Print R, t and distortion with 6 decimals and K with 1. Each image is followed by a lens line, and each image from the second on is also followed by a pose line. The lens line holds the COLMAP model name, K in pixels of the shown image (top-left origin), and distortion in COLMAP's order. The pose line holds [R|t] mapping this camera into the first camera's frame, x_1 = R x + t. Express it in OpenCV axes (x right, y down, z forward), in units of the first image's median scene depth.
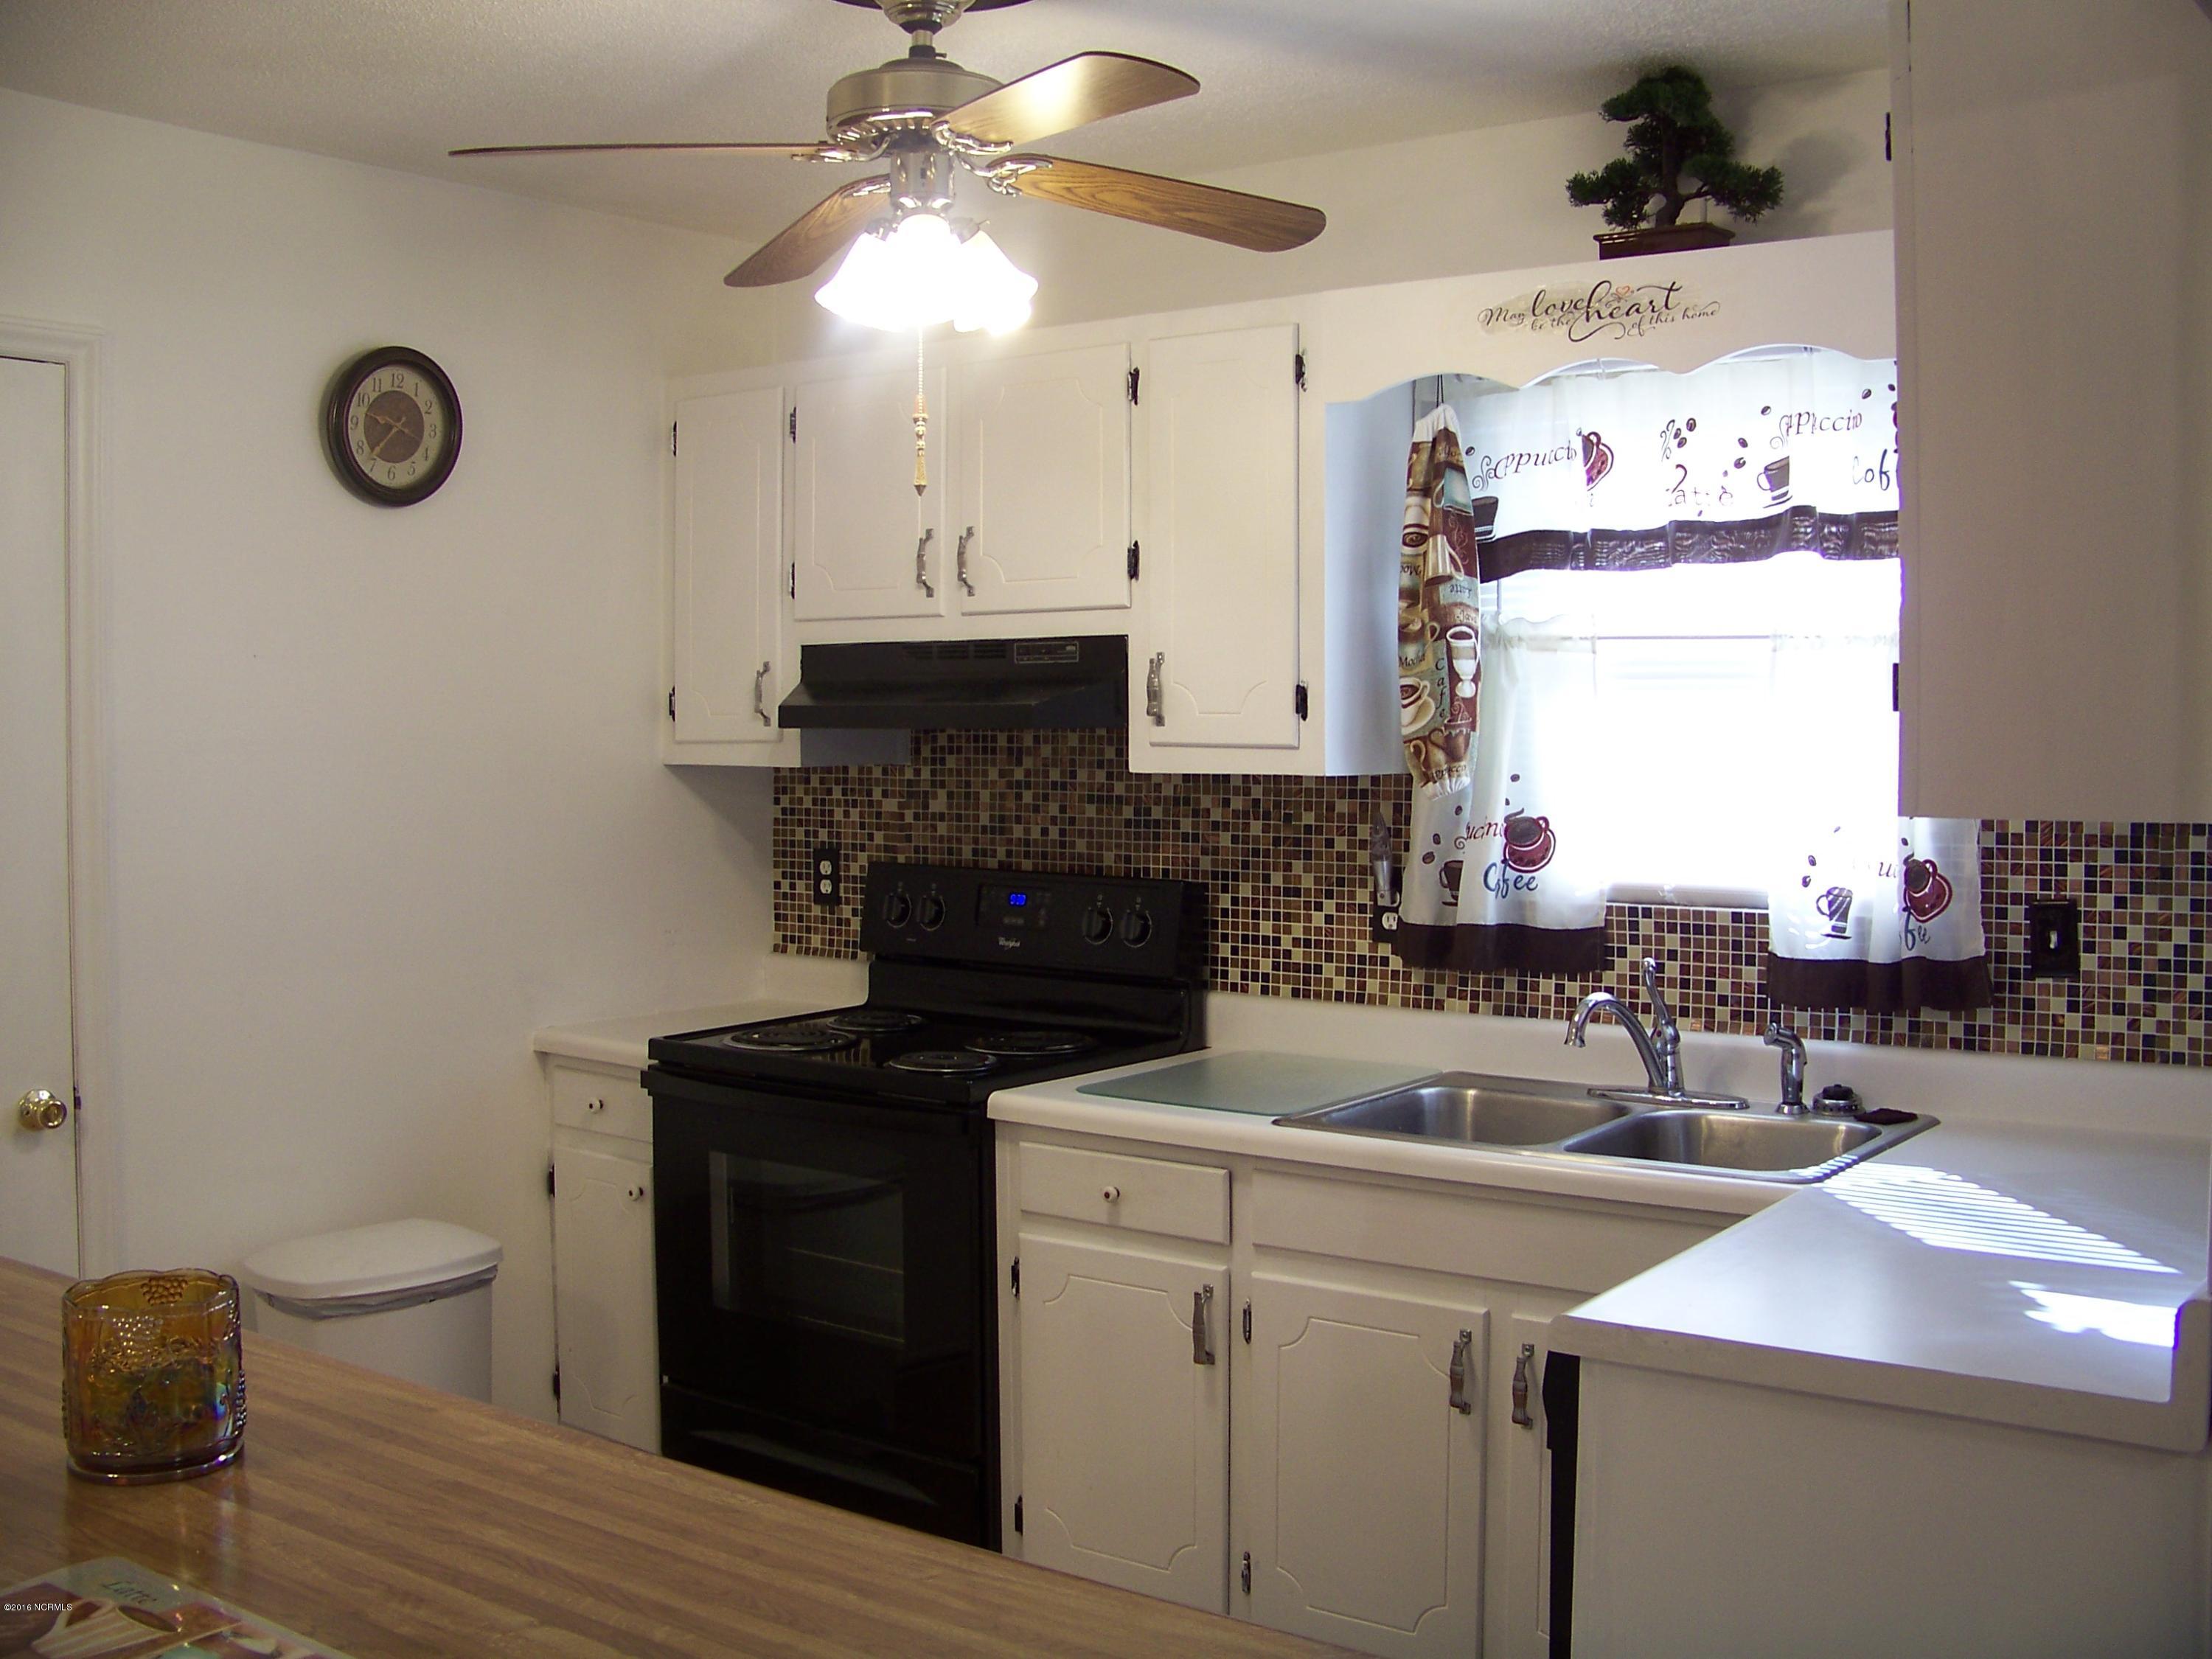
lens RADIAL K [[2275.7, 0, 1106.0], [0, 2275.7, 829.5], [0, 0, 1]] dist [-0.221532, 0.313173]
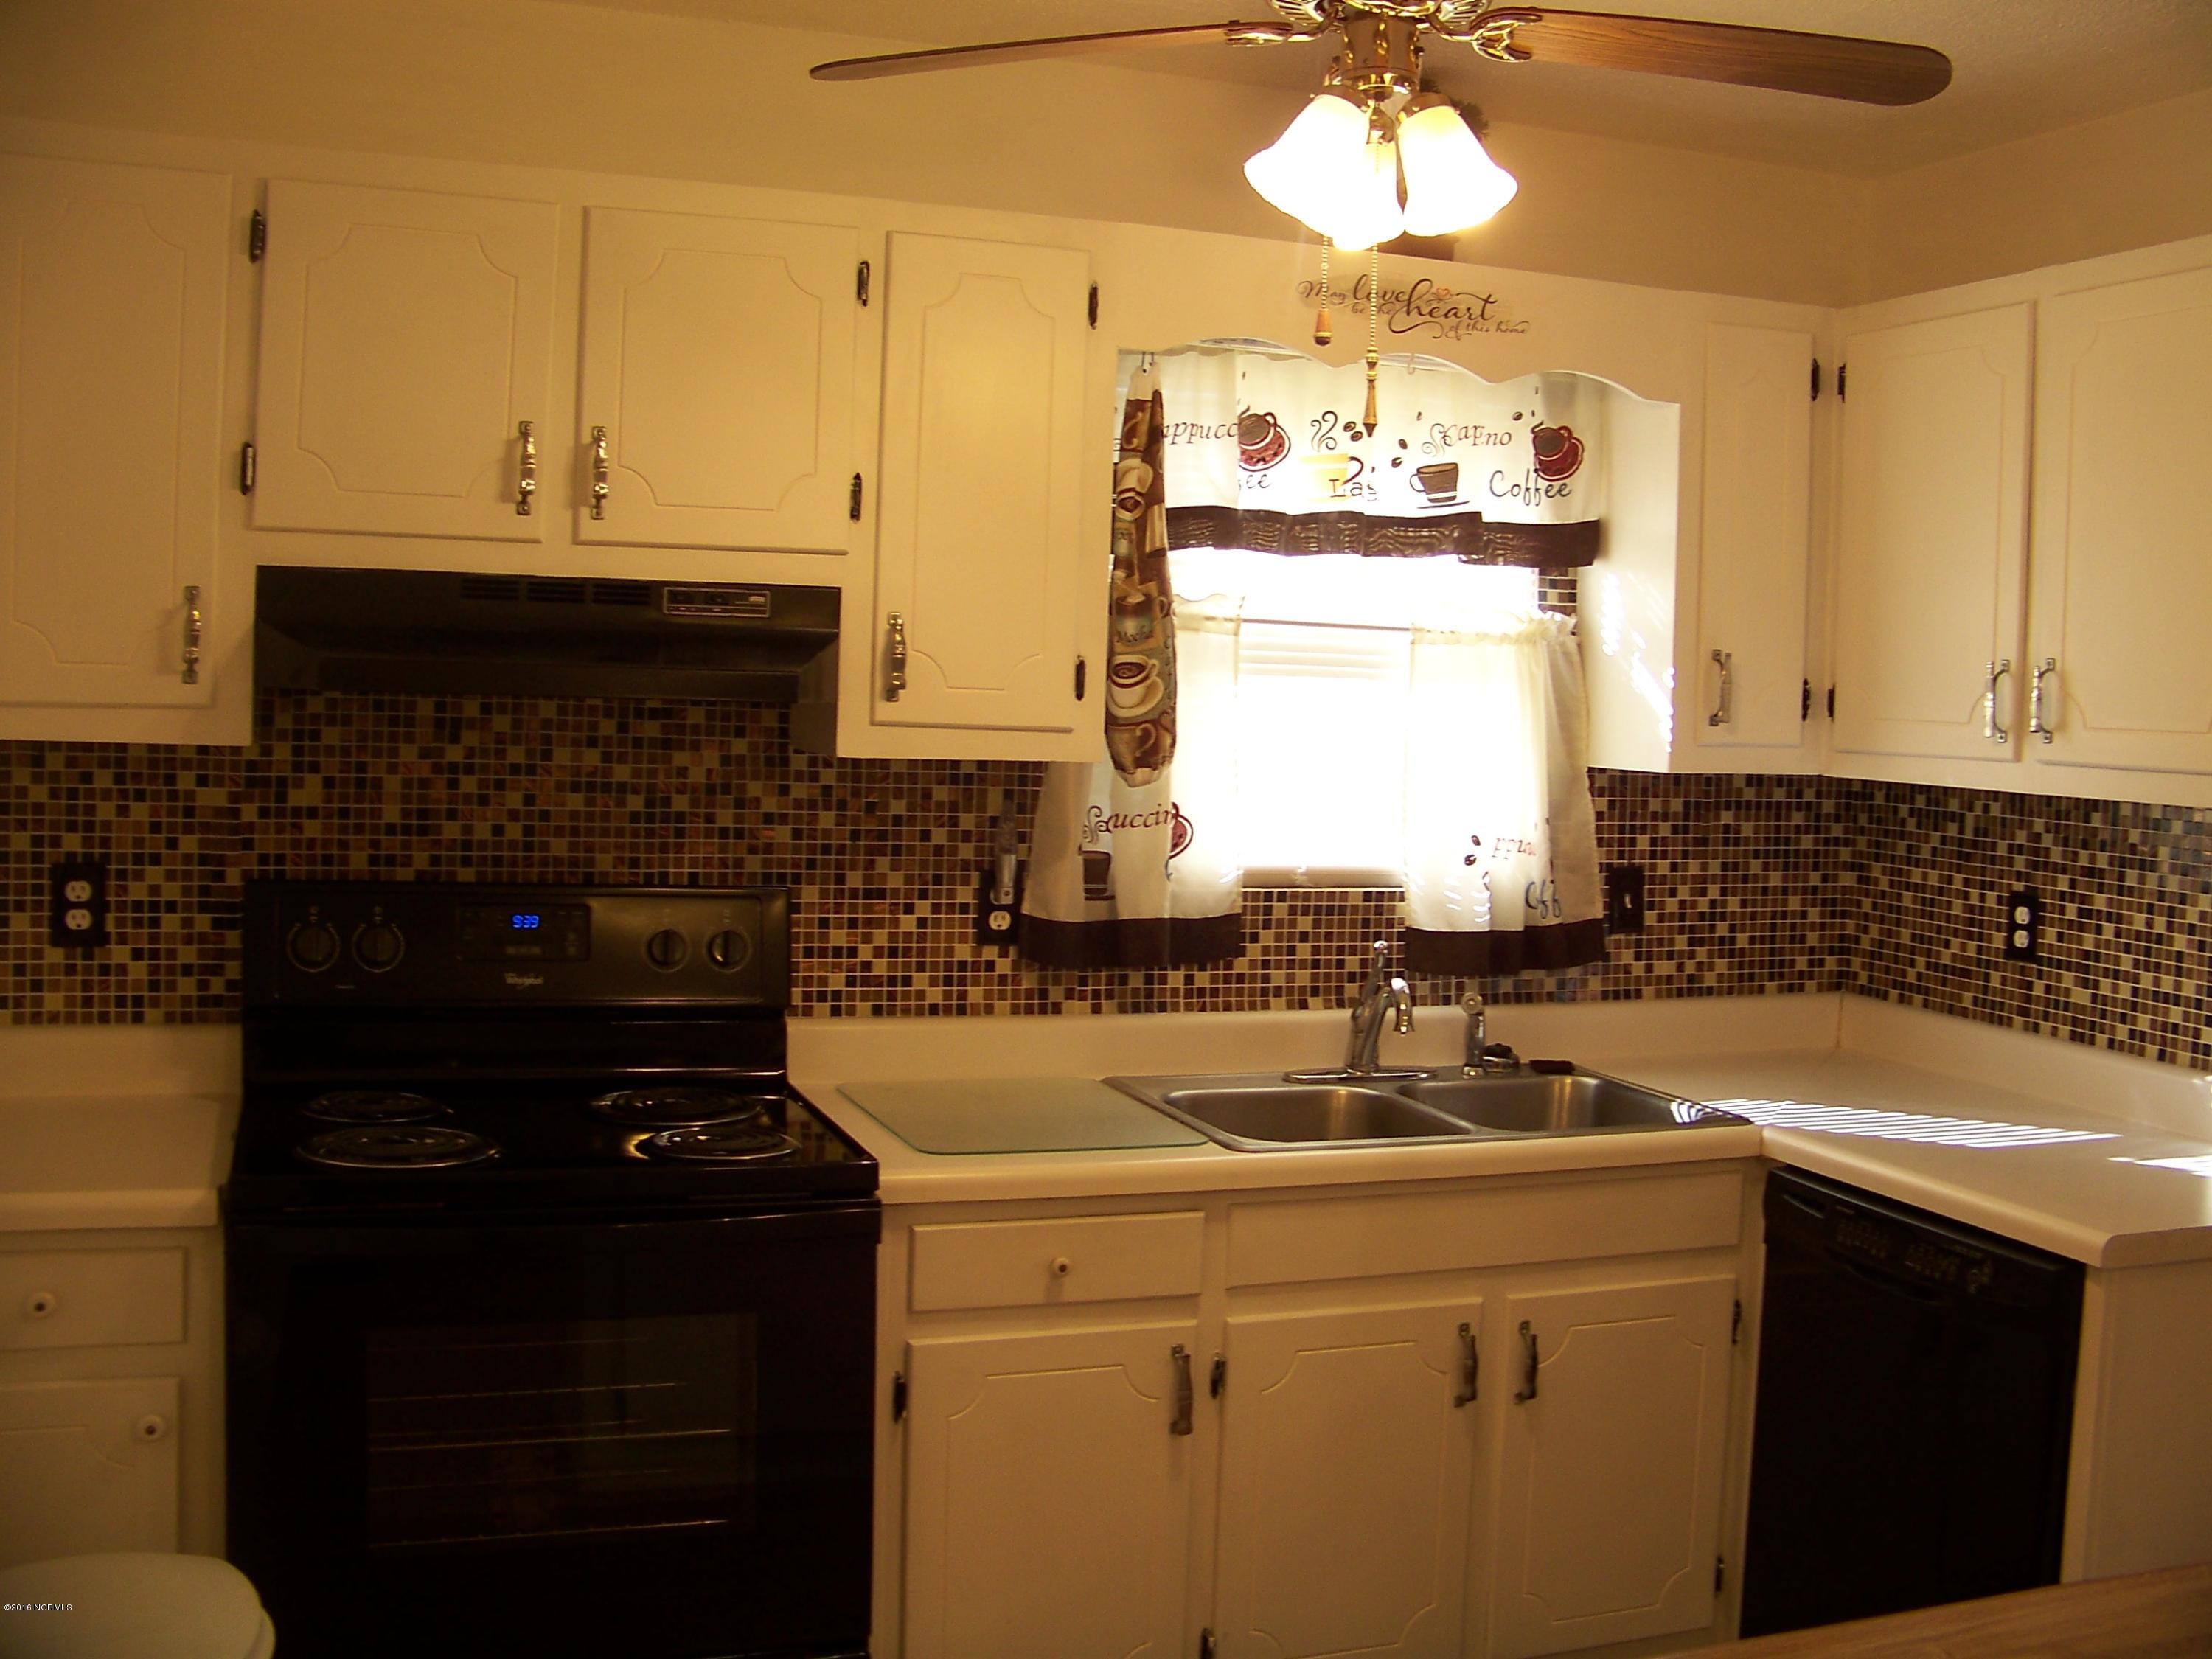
lens RADIAL K [[2329.4, 0, 1112.0], [0, 2329.4, 800.9], [0, 0, 1]] dist [-0.225553, 0.357783]
pose [[0.548646, -0.020789, 0.835796, -0.613588], [0.008017, 0.999776, 0.019604, -0.024507], [-0.836016, -0.004055, 0.548690, 0.452399]]
